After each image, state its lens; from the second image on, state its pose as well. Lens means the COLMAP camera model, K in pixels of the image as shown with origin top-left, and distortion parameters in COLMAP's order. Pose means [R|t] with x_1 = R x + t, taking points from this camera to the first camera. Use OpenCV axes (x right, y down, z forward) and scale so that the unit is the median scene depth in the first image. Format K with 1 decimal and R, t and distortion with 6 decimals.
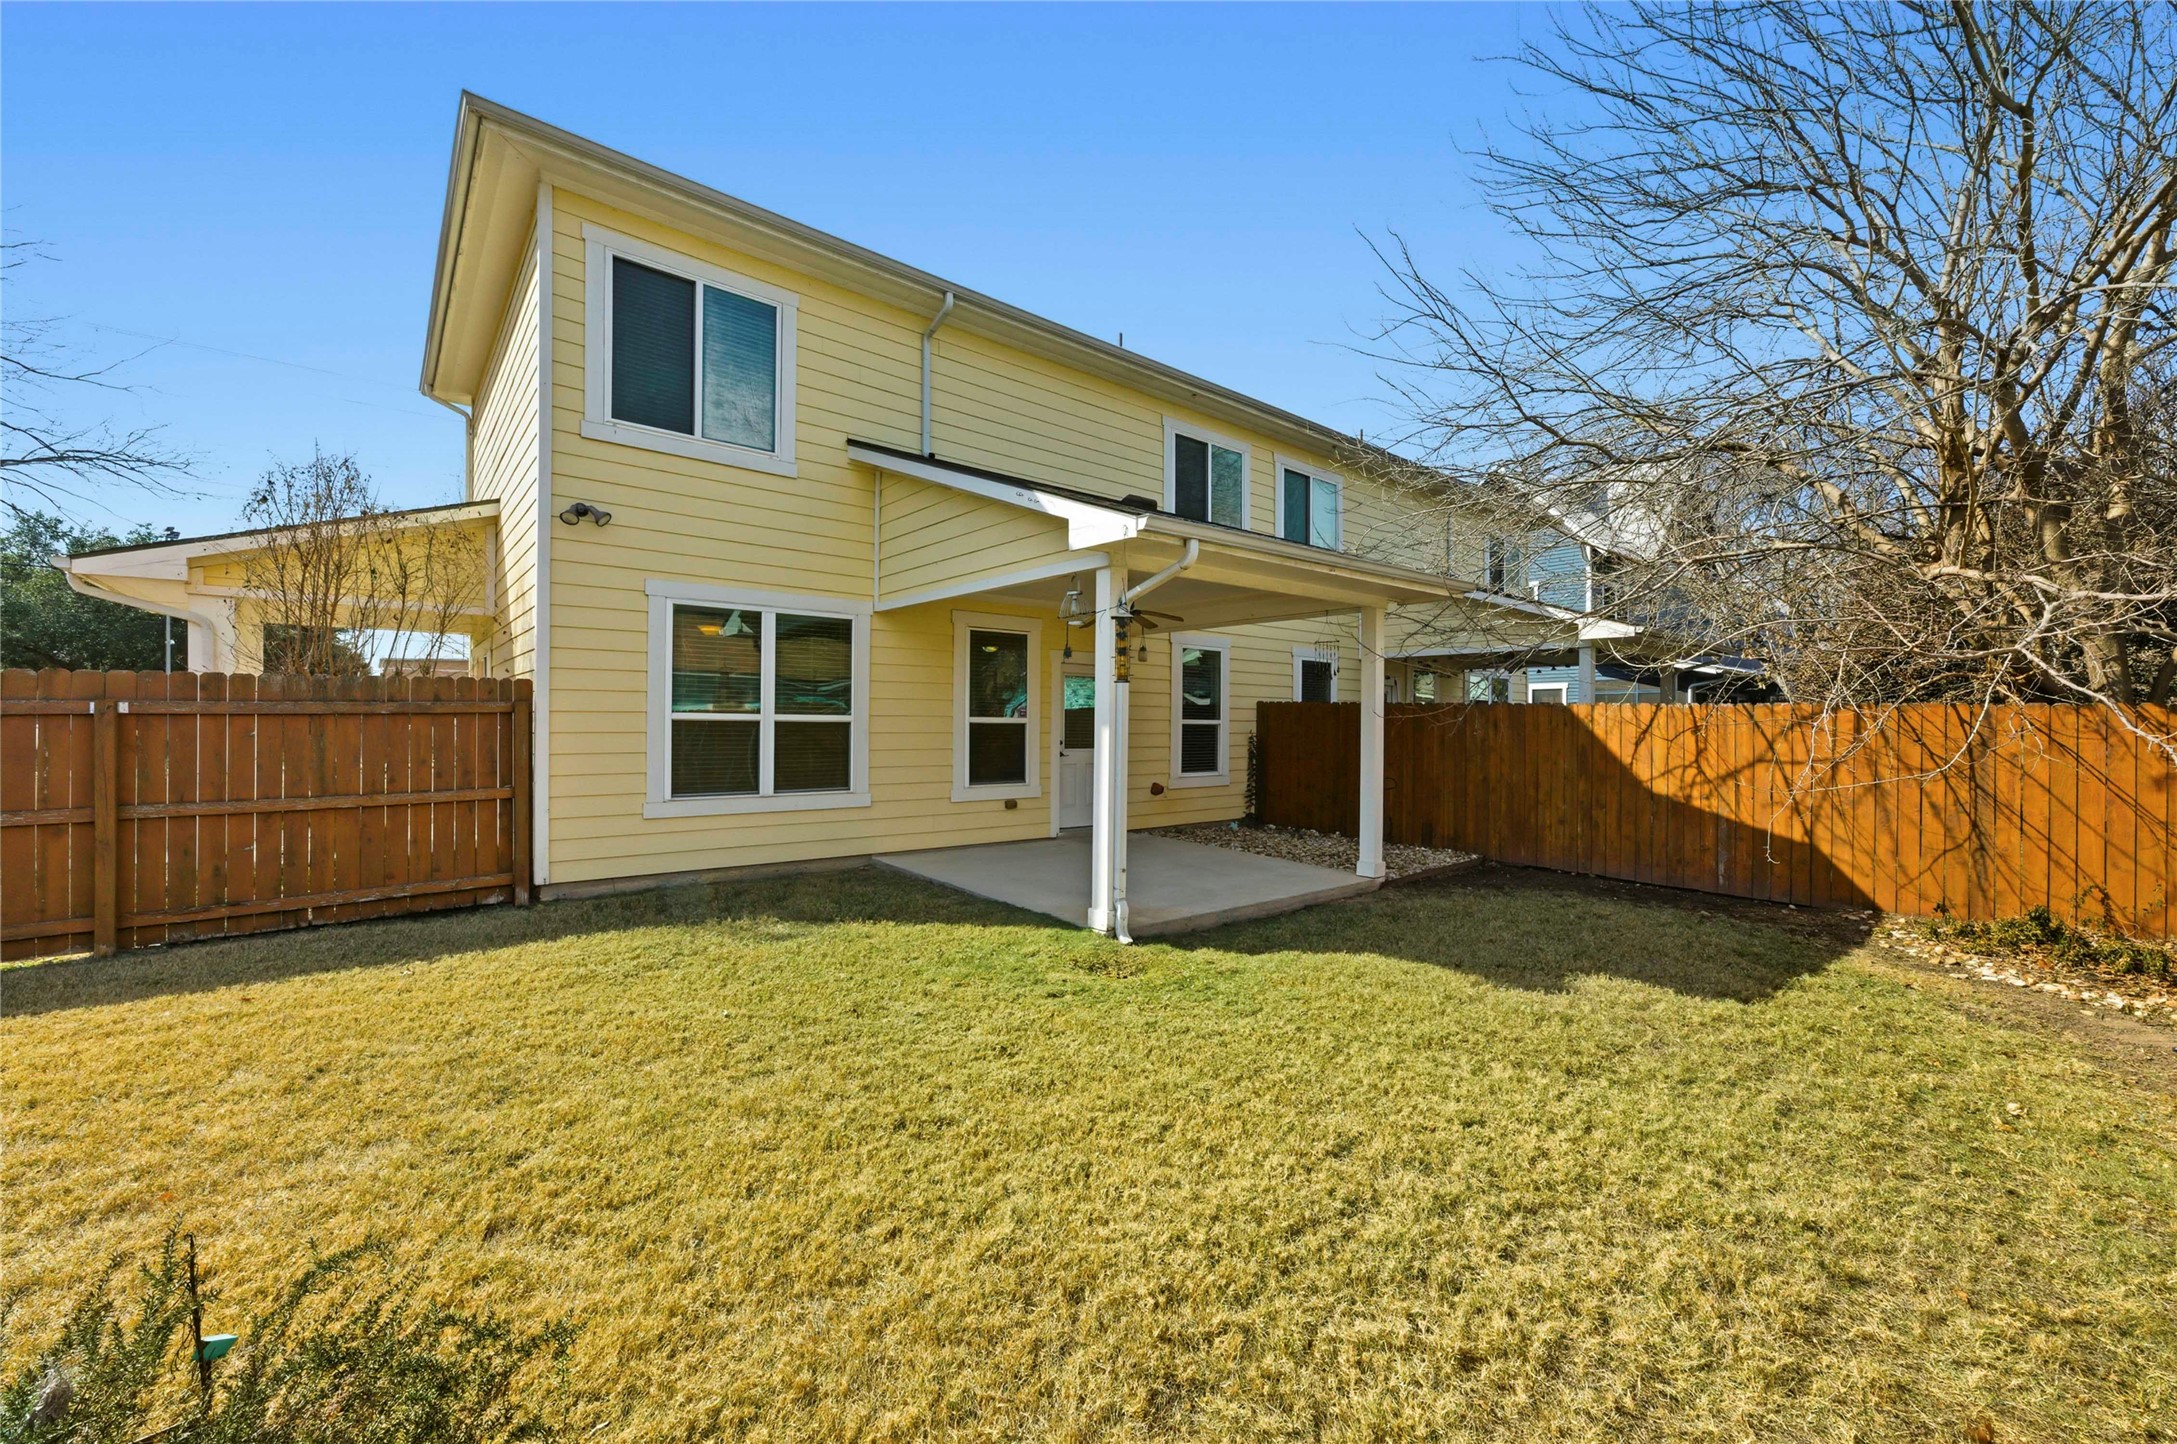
lens RADIAL K [[868.4, 0, 1095.3], [0, 868.4, 728.3], [0, 0, 1]] dist [-0.001410, 0.002390]
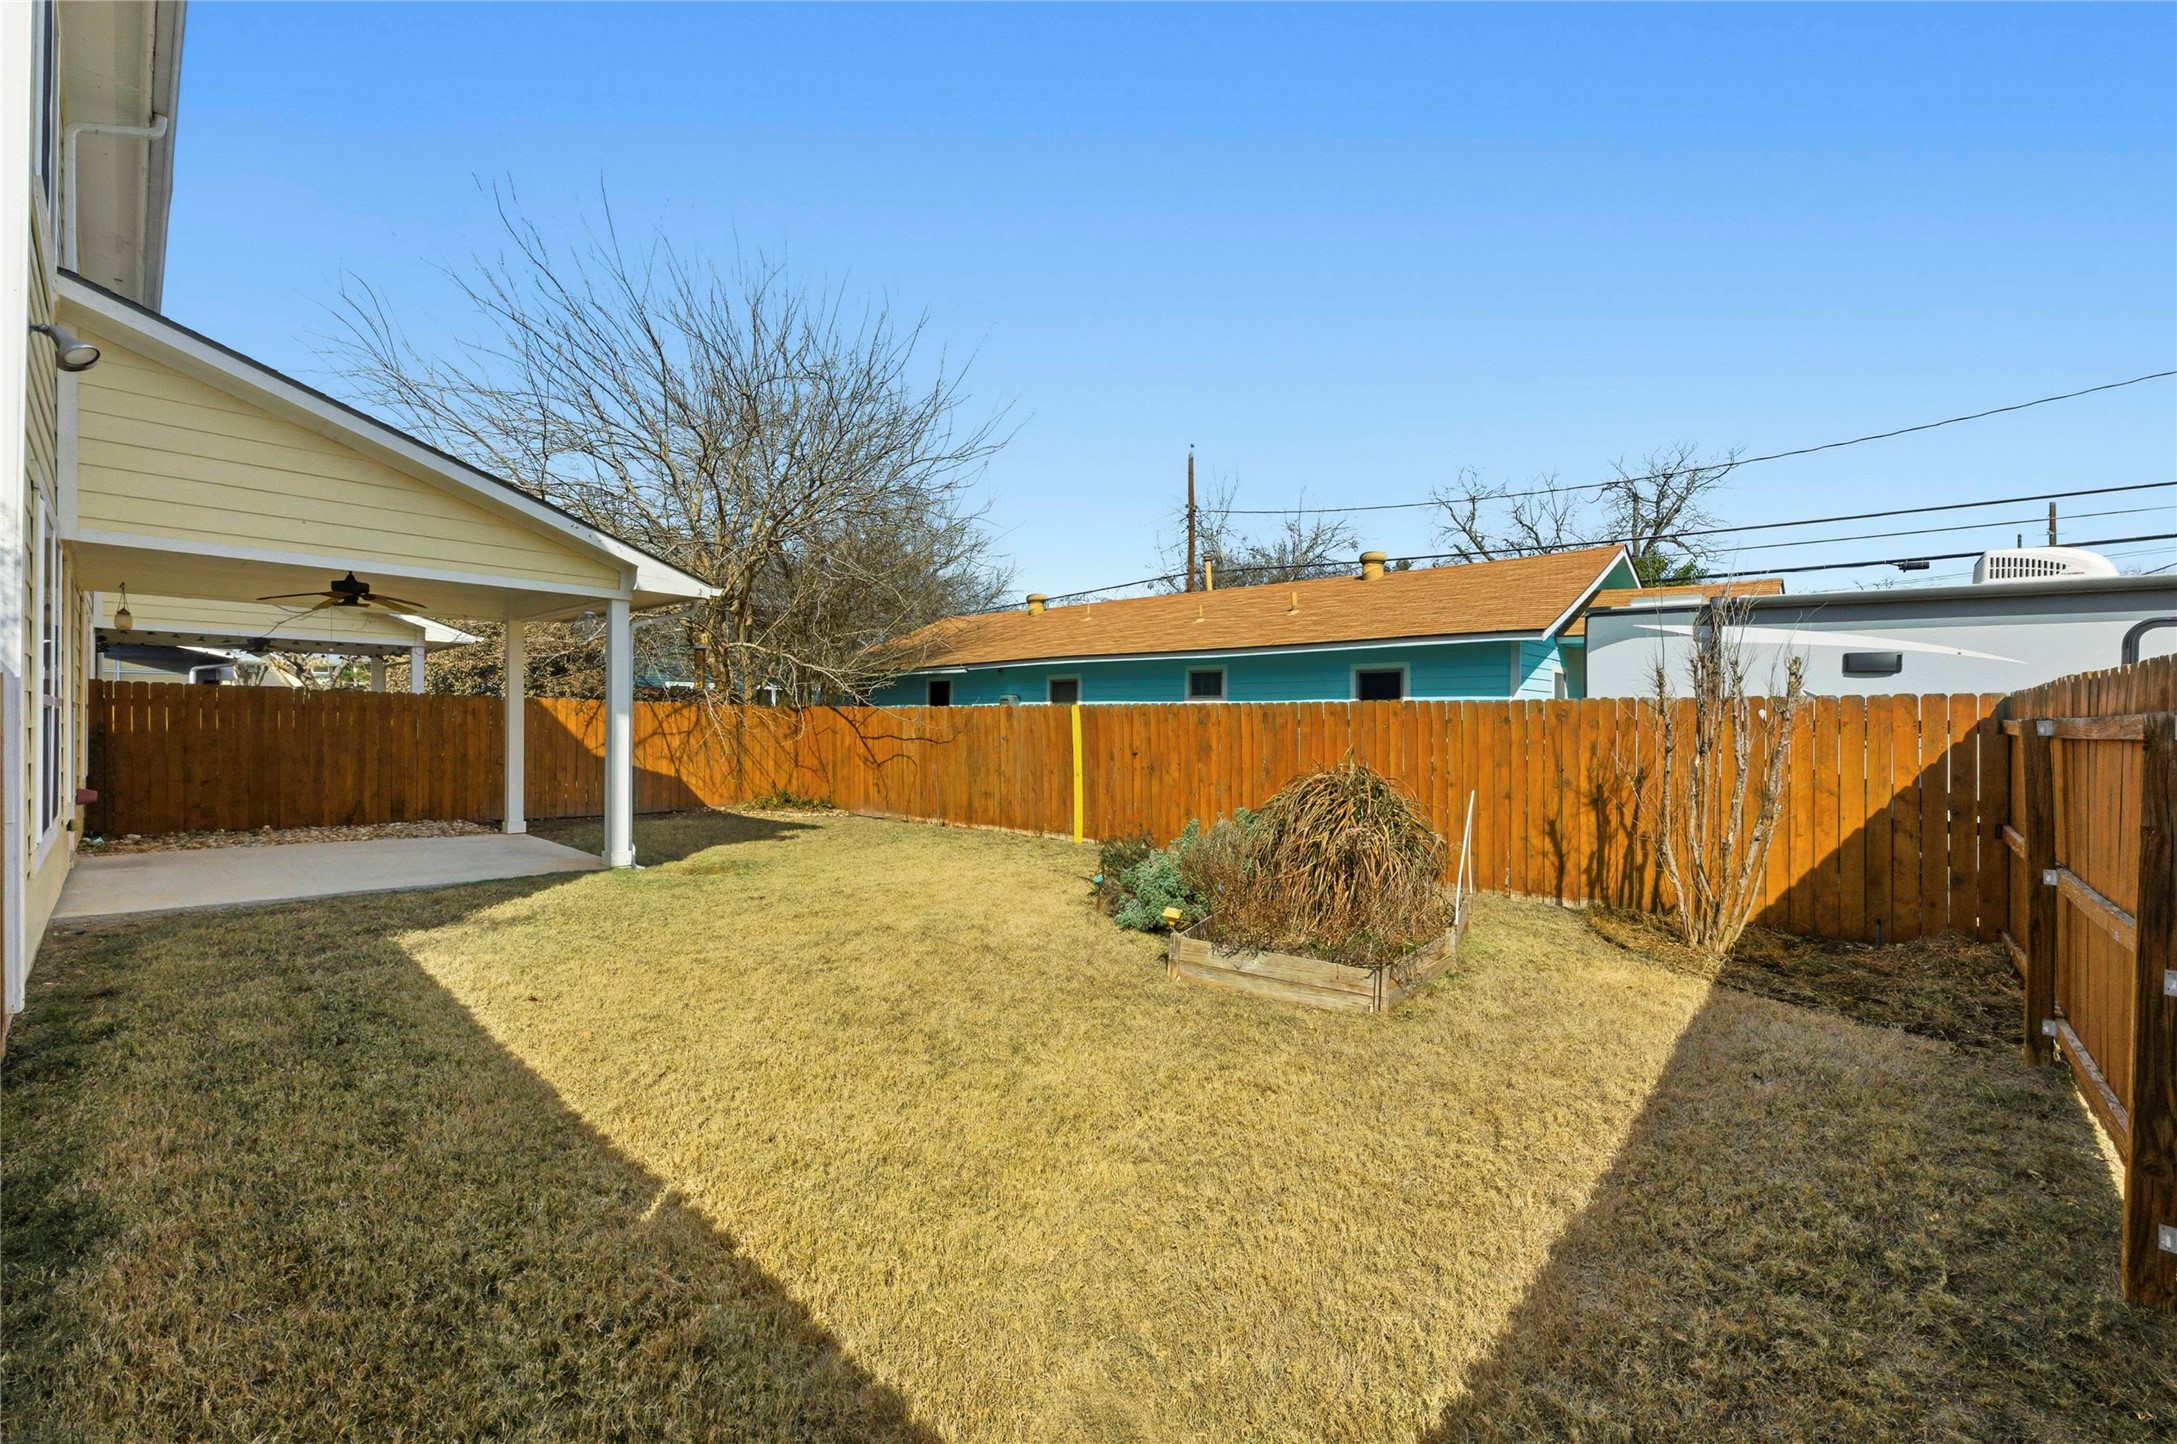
lens RADIAL K [[868.4, 0, 1094.8], [0, 868.4, 718.0], [0, 0, 1]] dist [-0.001410, 0.002390]
pose [[-0.128961, -0.005151, 0.991636, -1.134578], [-0.005315, 0.999976, 0.004503, -0.007807], [-0.991635, -0.004690, -0.128985, 0.348158]]
